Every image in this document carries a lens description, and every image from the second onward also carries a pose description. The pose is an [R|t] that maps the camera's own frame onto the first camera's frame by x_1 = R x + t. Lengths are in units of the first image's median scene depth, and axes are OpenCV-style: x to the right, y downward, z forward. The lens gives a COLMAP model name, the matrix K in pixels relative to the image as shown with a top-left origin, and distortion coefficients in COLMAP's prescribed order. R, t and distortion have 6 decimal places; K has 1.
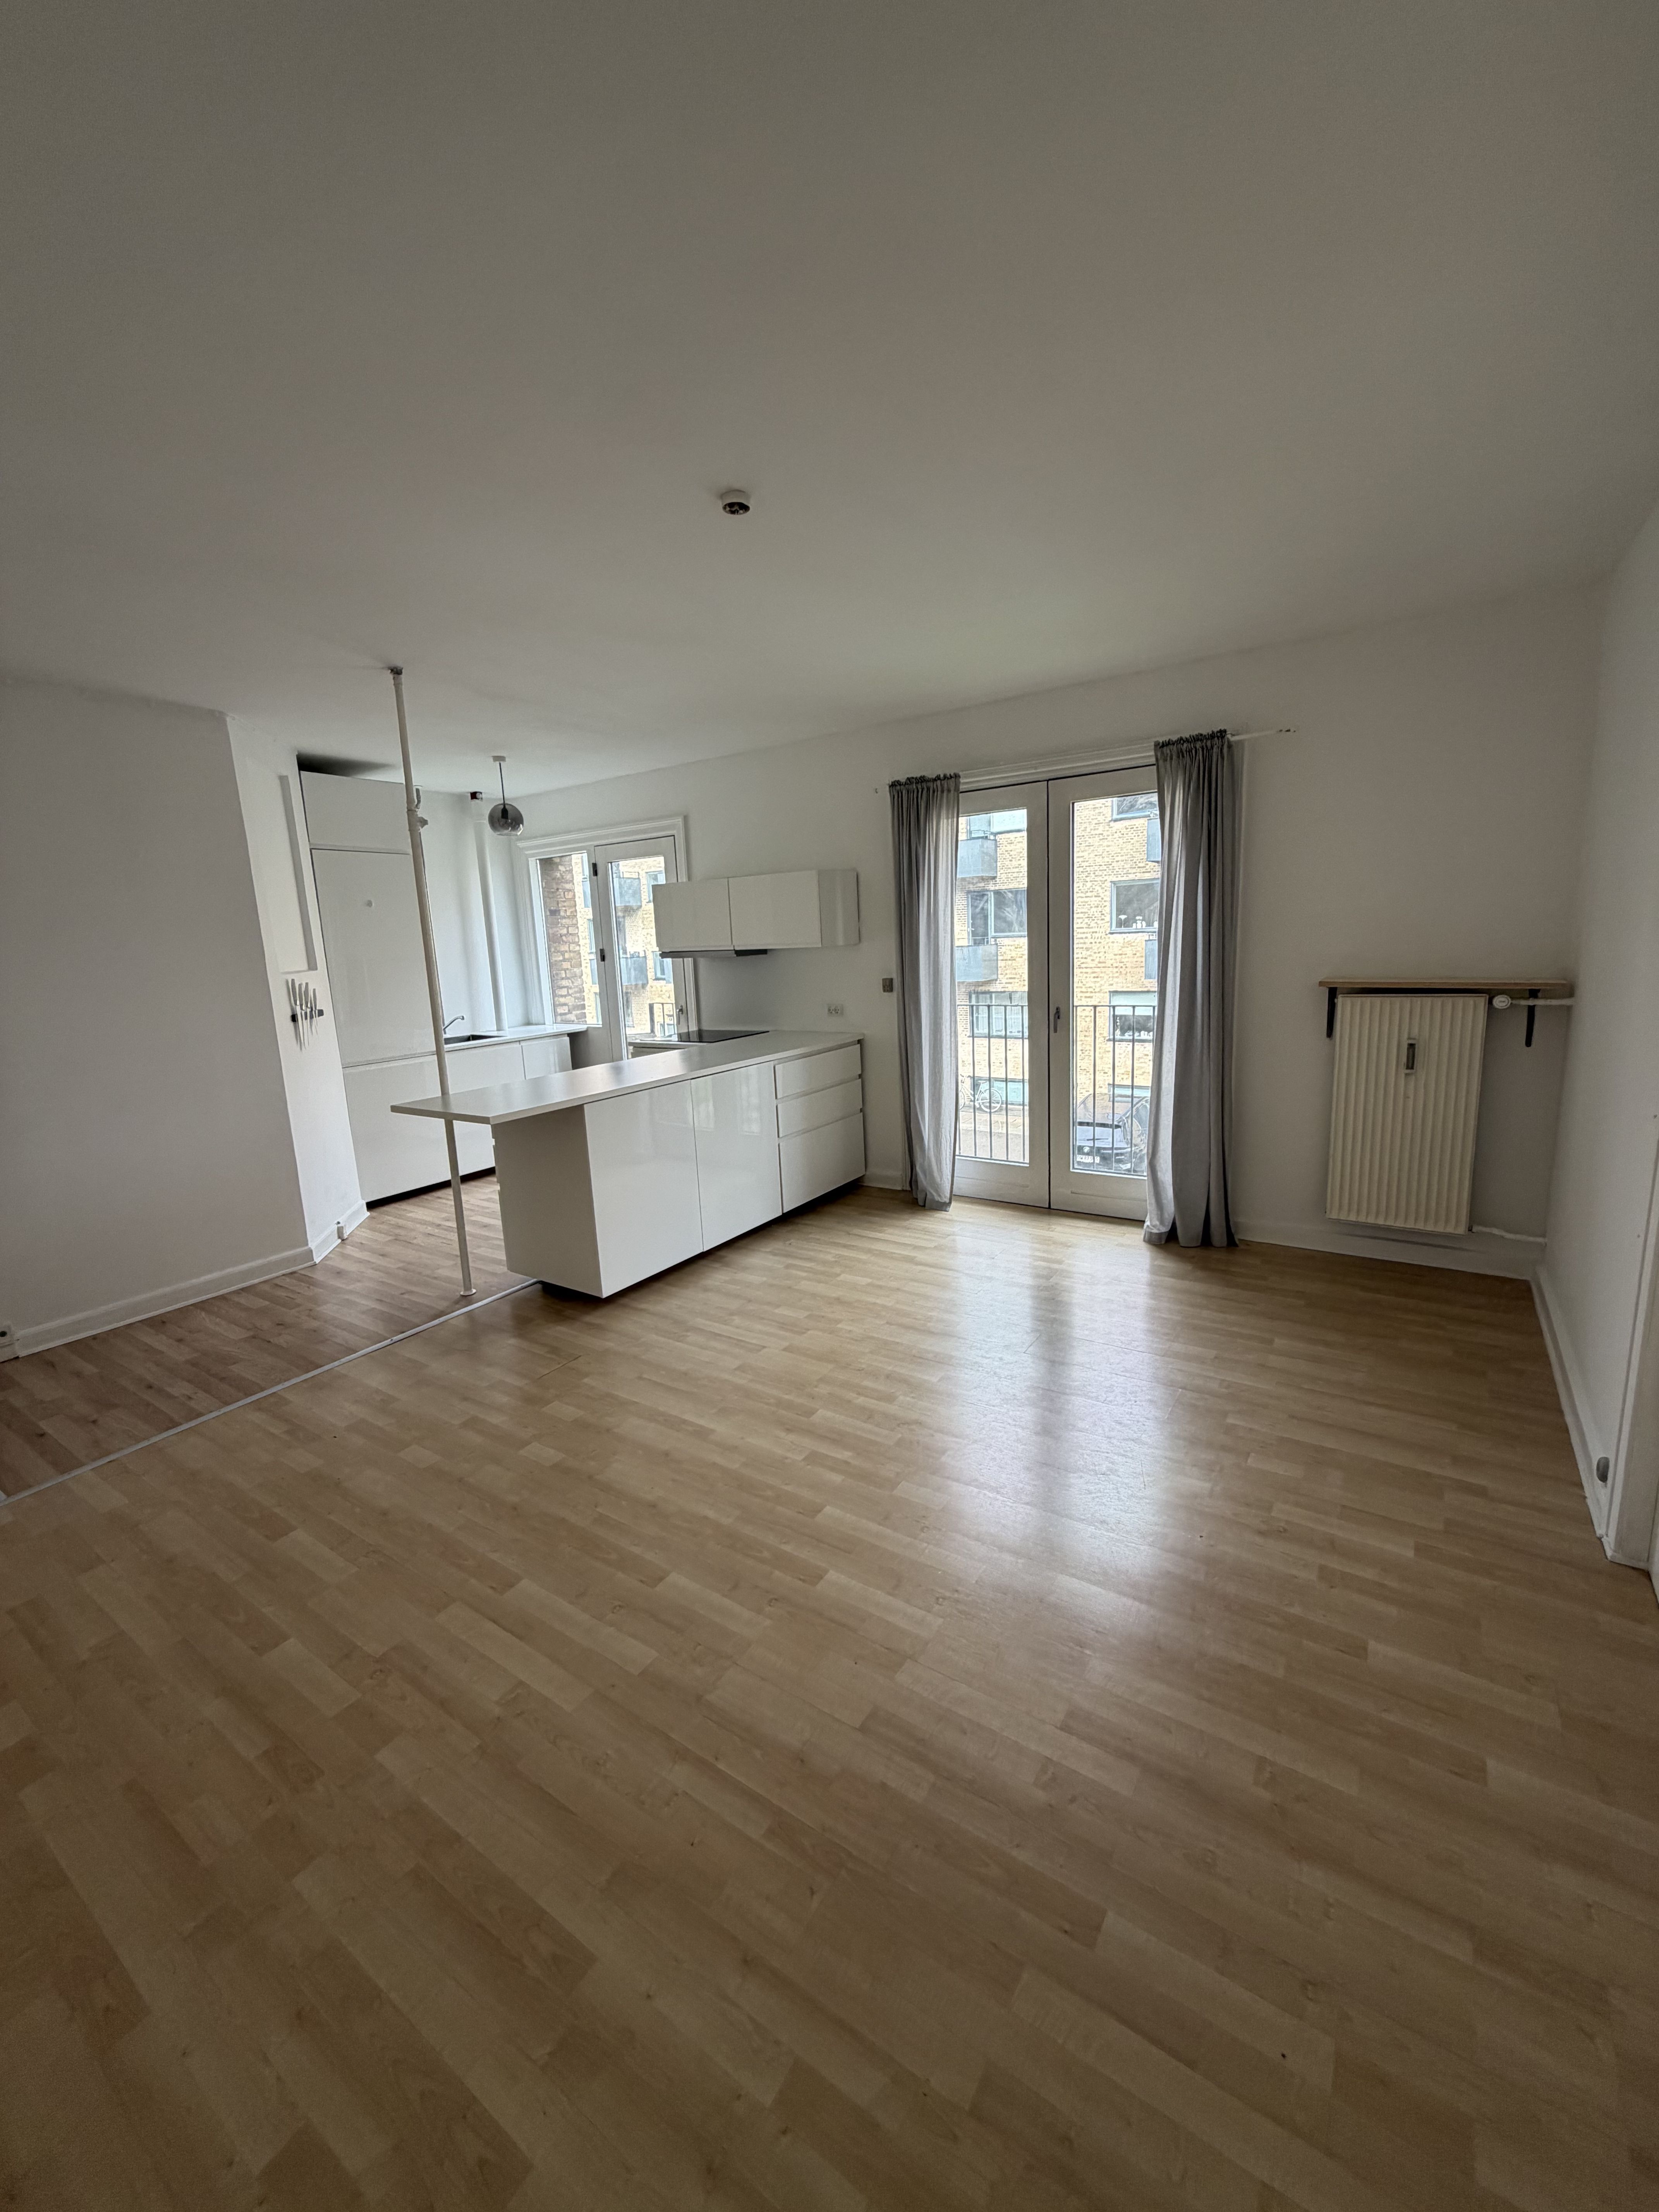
lens RADIAL K [[886.1, 0, 824.8], [0, 886.1, 1091.8], [0, 0, 1]] dist [0.000643, -0.000026]
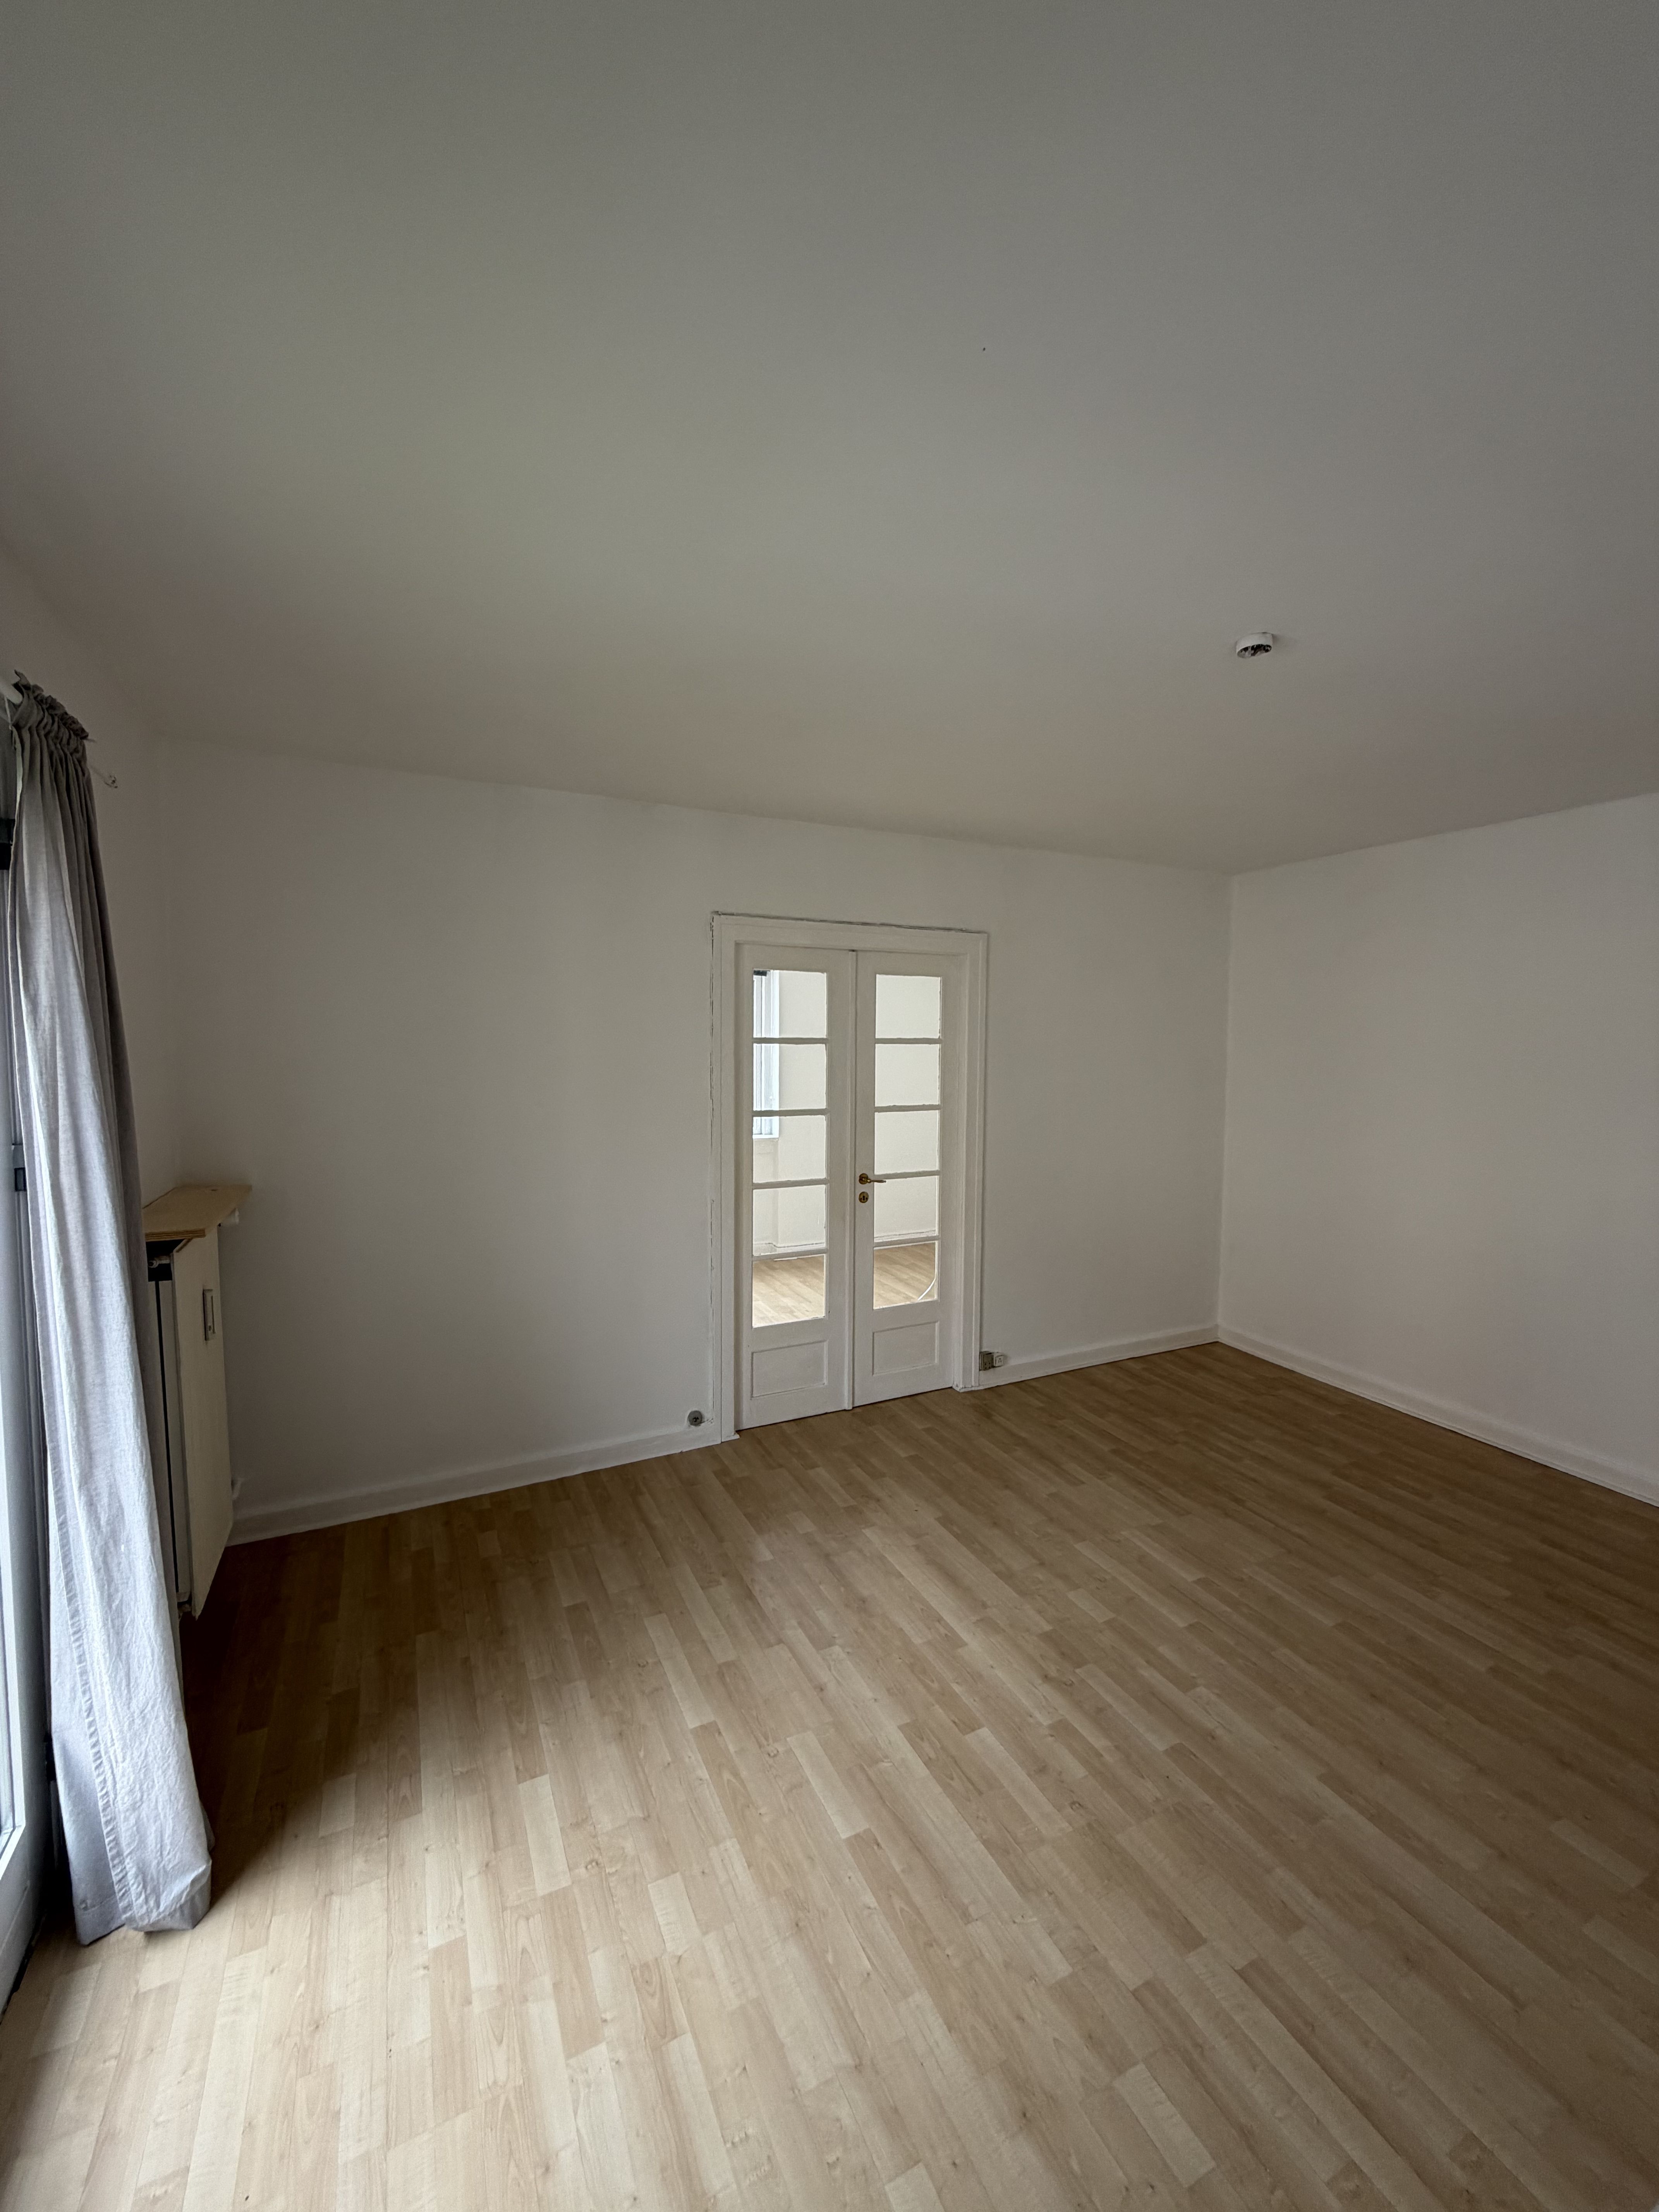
lens RADIAL K [[880.7, 0, 825.6], [0, 880.7, 1101.8], [0, 0, 1]] dist [-0.002436, 0.000133]
pose [[-0.868891, 0.002621, 0.494996, -0.116777], [0.118881, 0.971824, 0.203533, -0.327494], [-0.480515, 0.235694, -0.844721, 1.498930]]
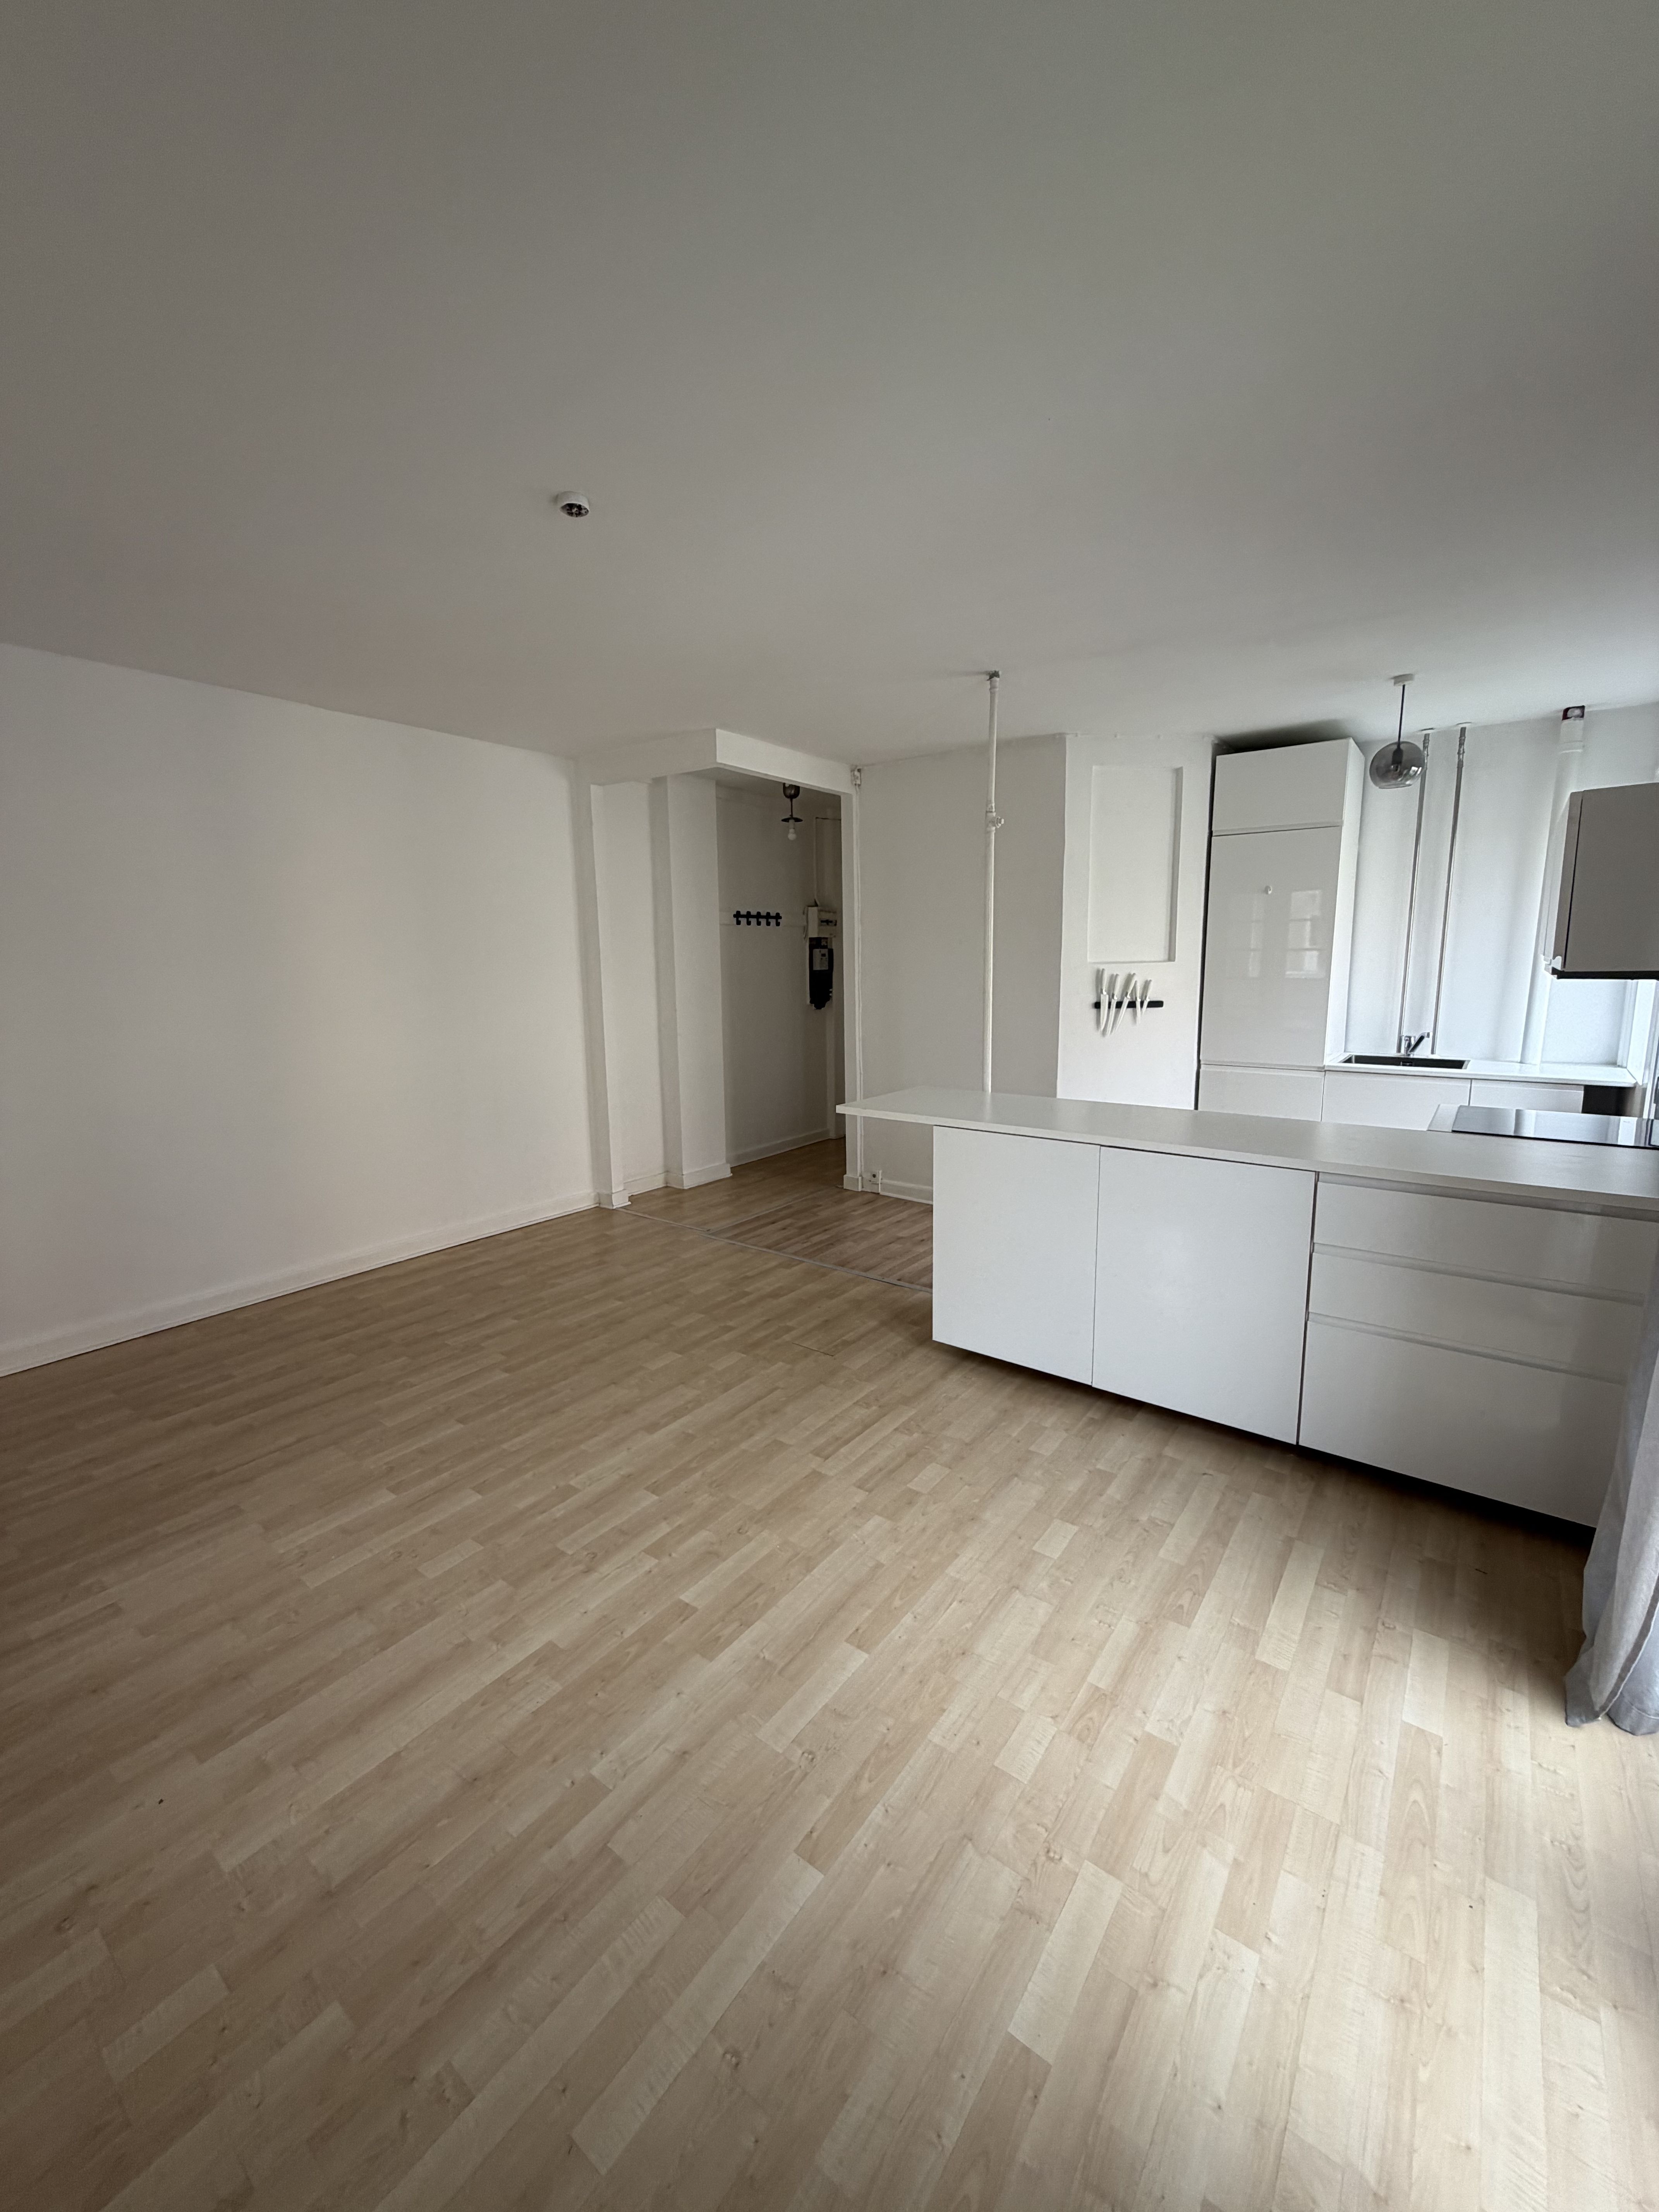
lens RADIAL K [[880.7, 0, 825.6], [0, 880.7, 1101.8], [0, 0, 1]] dist [-0.002436, 0.000133]
pose [[-0.048893, 0.209766, -0.976528, 0.689872], [-0.161592, 0.963156, 0.214984, -0.210258], [0.985646, 0.168310, -0.013195, 1.018150]]
